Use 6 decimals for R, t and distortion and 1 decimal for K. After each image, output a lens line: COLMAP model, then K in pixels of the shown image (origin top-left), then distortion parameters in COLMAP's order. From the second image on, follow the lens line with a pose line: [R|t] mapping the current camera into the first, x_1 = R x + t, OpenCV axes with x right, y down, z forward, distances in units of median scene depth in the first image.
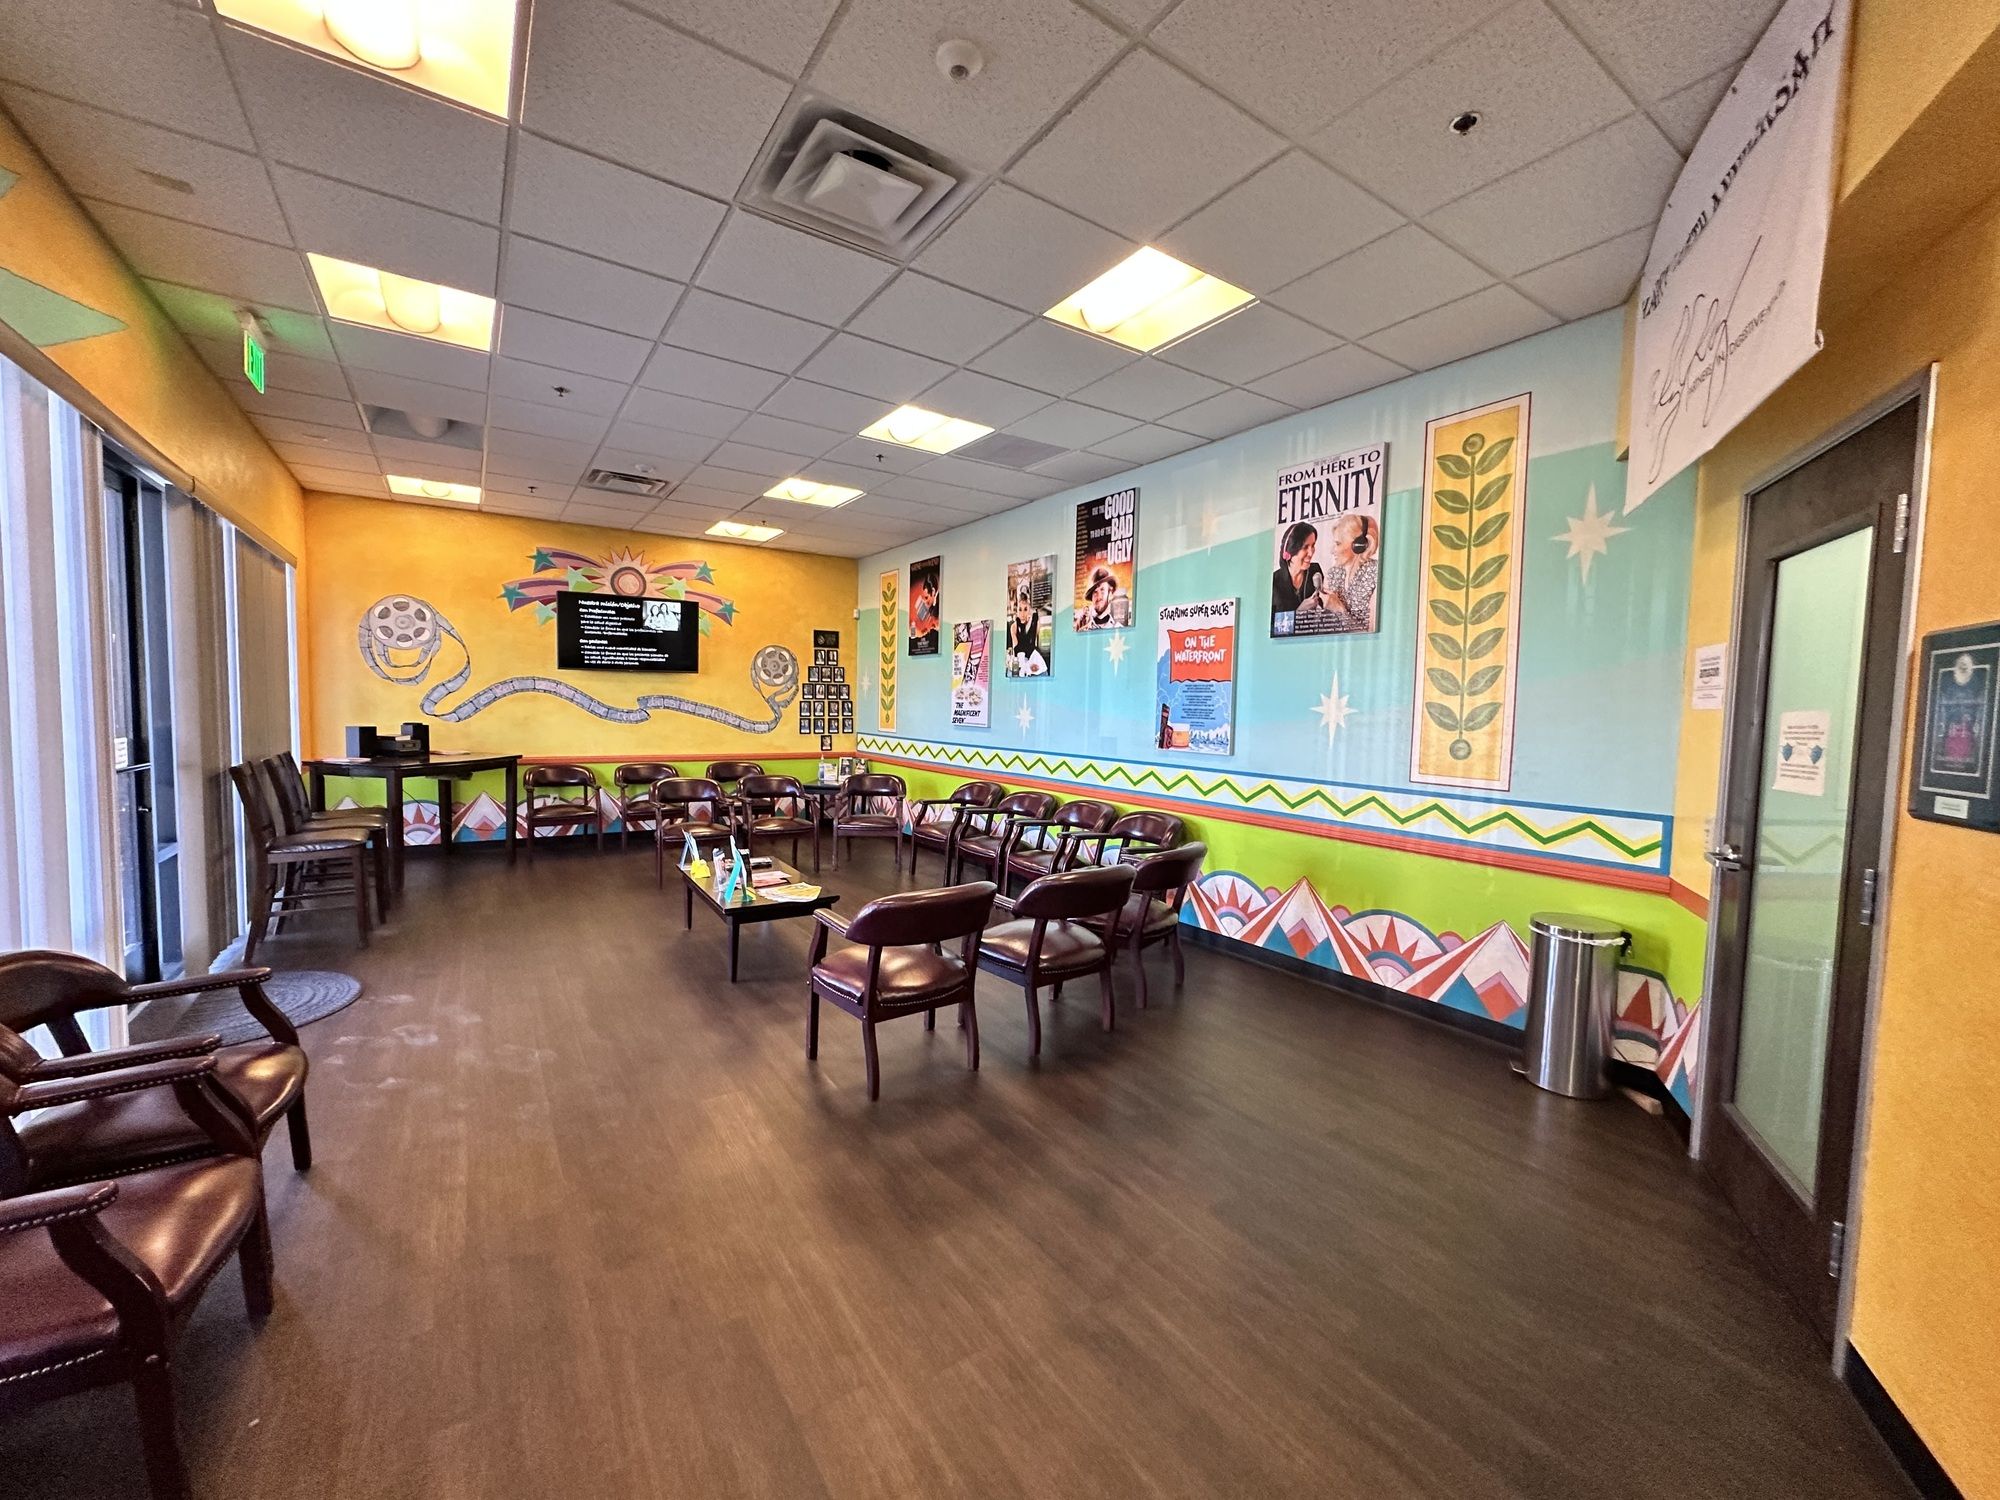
lens RADIAL K [[799.1, 0, 1001.1], [0, 799.1, 751.7], [0, 0, 1]] dist [-0.002194, 0.000172]
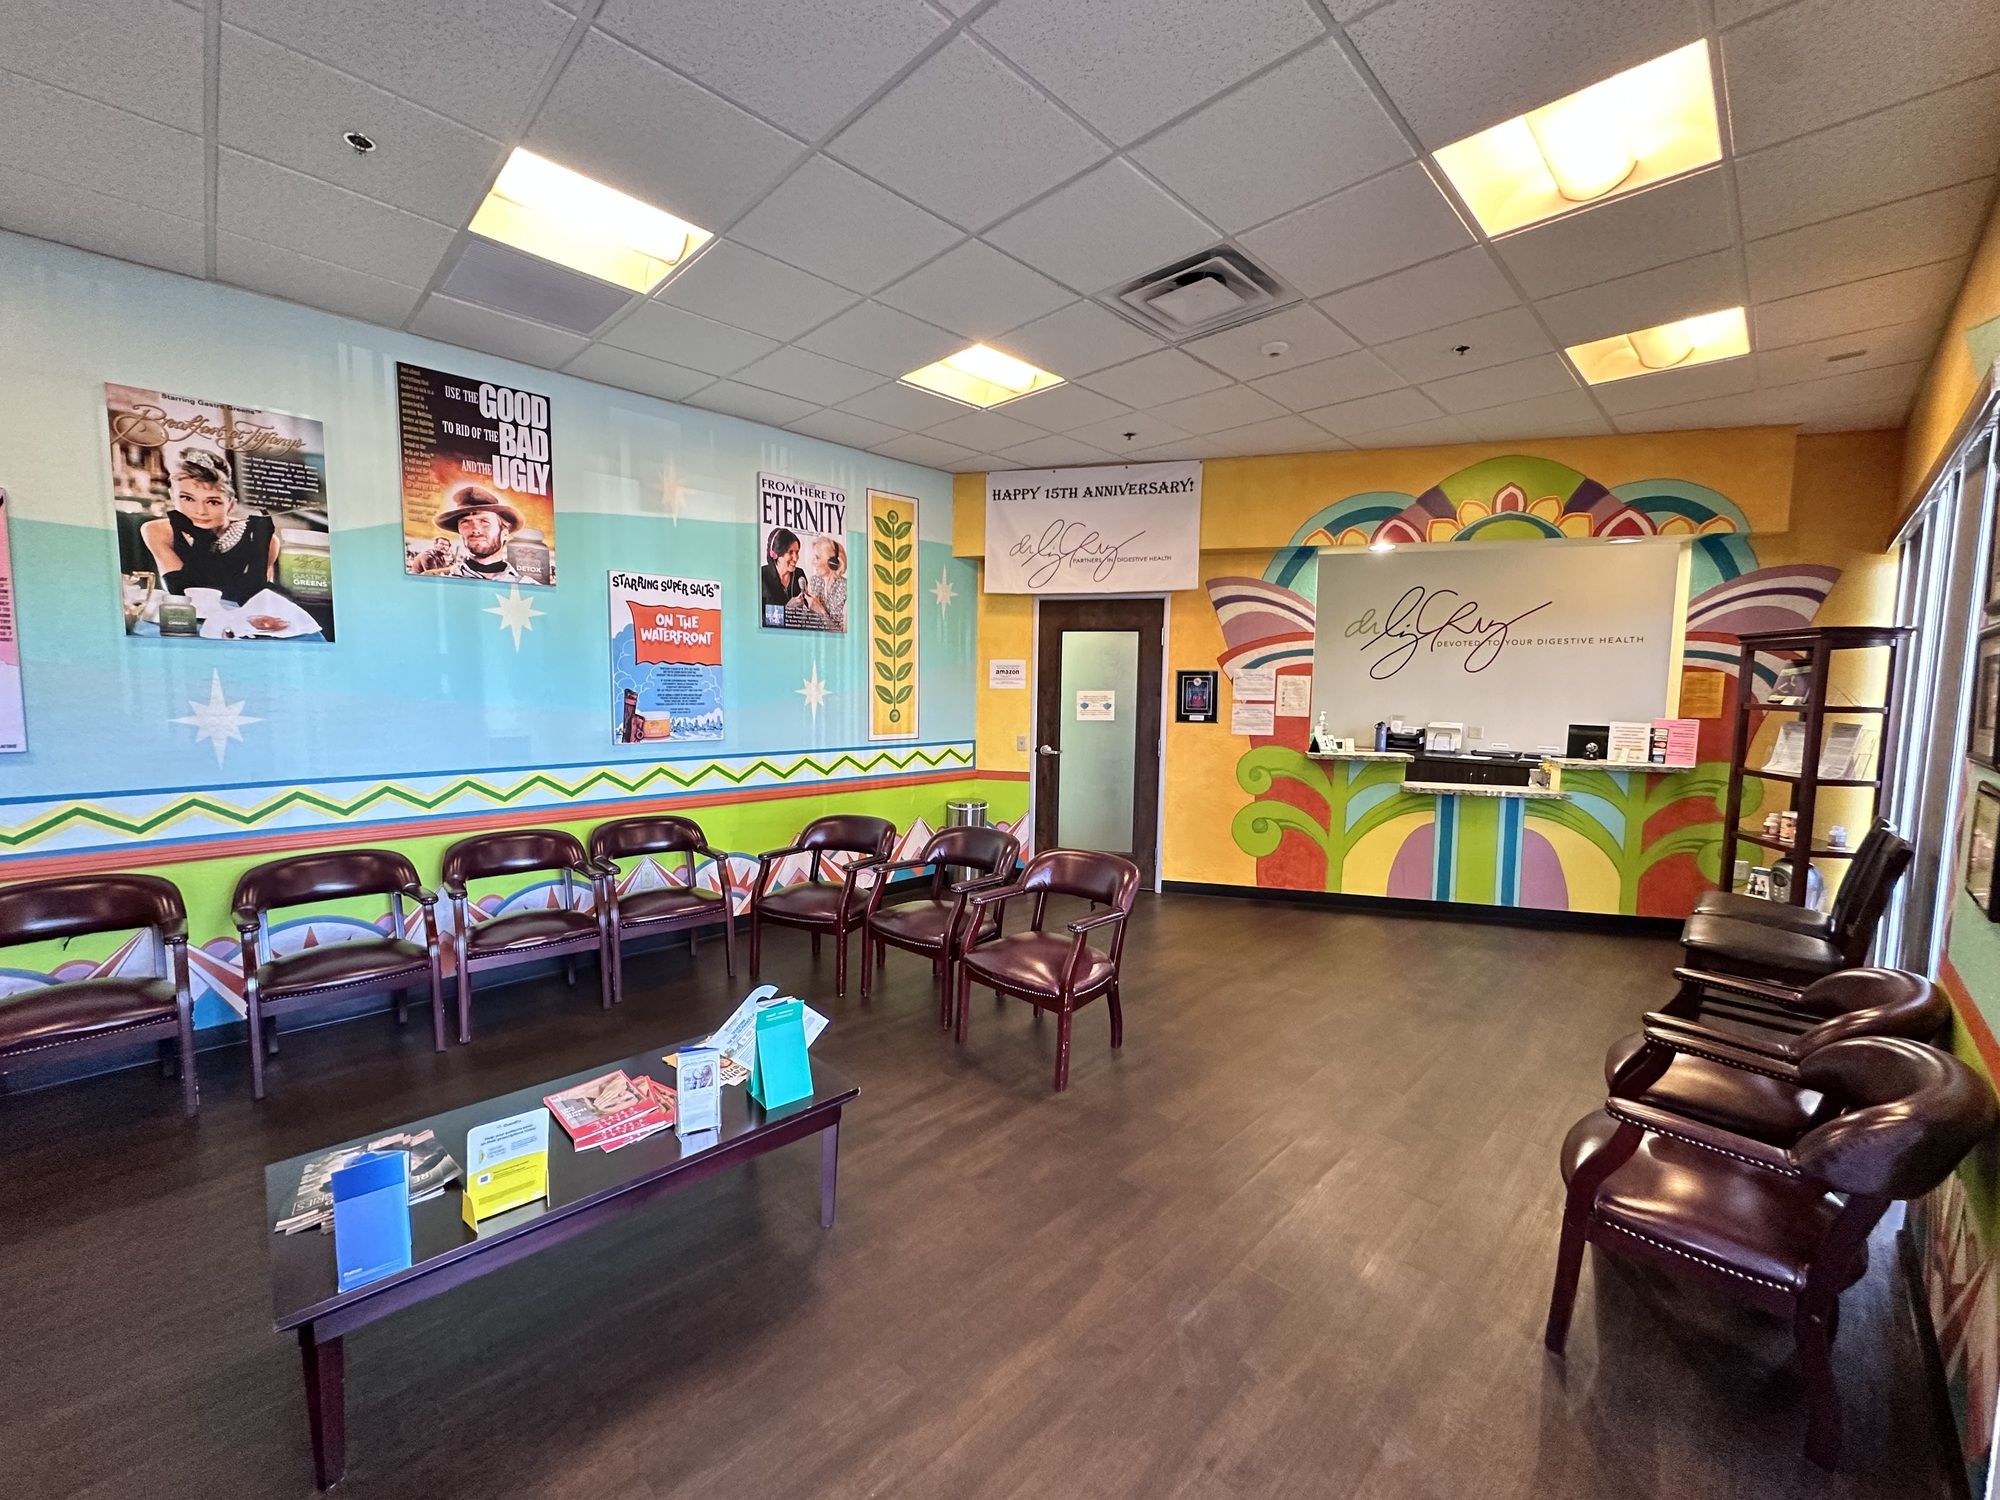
lens RADIAL K [[799.1, 0, 998.1], [0, 799.1, 752.6], [0, 0, 1]] dist [-0.002194, 0.000172]
pose [[-0.193466, -0.111485, 0.974752, -0.813250], [0.042357, 0.991647, 0.121825, -0.093071], [-0.980192, 0.064856, -0.187128, 0.912150]]
